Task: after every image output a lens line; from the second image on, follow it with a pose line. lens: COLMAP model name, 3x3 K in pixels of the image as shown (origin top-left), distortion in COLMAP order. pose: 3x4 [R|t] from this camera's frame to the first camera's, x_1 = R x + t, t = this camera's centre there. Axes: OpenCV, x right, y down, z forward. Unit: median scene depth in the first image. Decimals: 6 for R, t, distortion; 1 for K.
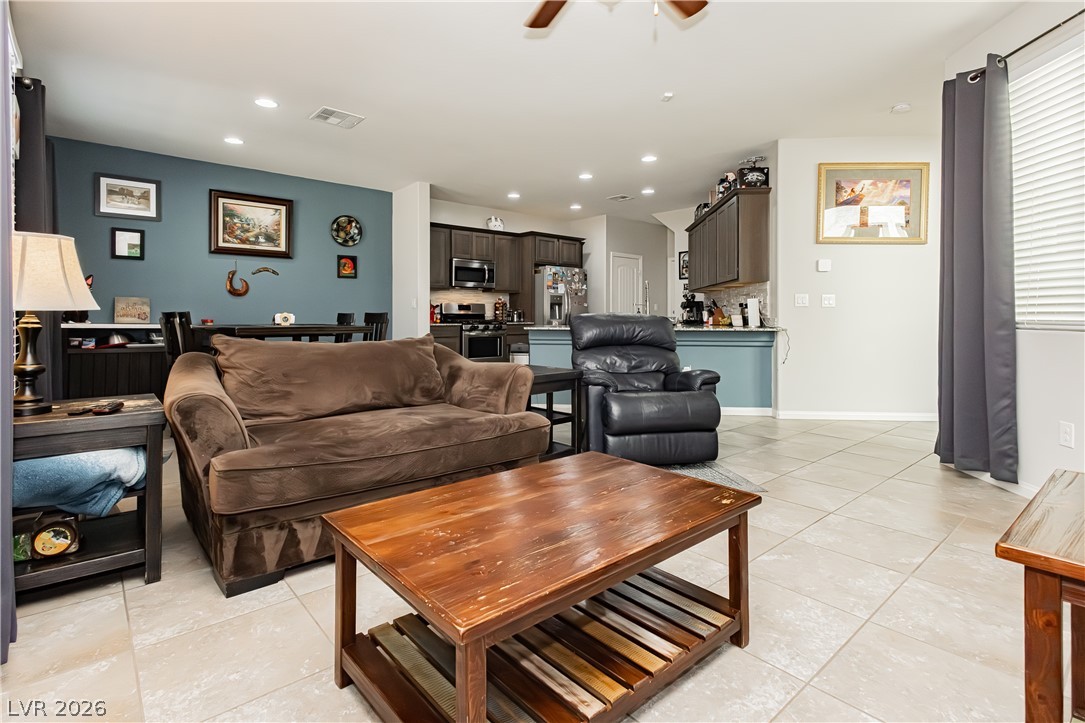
lens RADIAL K [[538.2, 0, 558.4], [0, 538.2, 318.2], [0, 0, 1]] dist [0.010192, -0.000212]
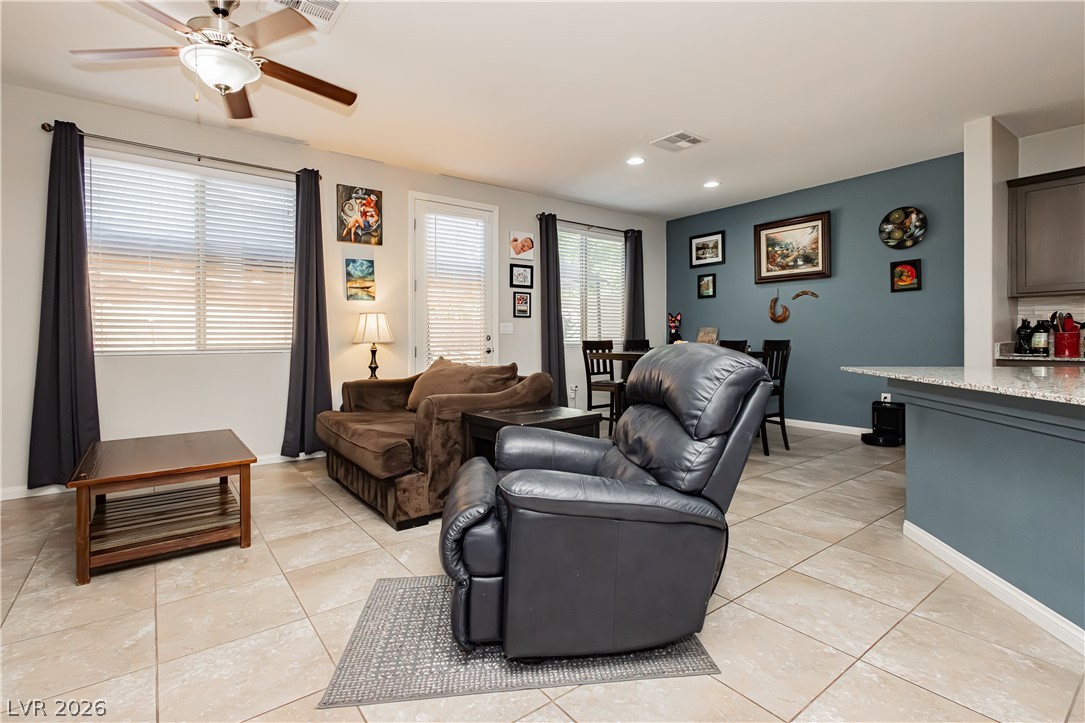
lens RADIAL K [[508.9, 0, 538.3], [0, 508.9, 342.6], [0, 0, 1]] dist [0.004330, -0.000272]
pose [[-0.076216, 0.005569, -0.997076, 0.358837], [0.001558, 0.999984, 0.005466, -0.008103], [0.997090, -0.001137, -0.076224, 0.562645]]
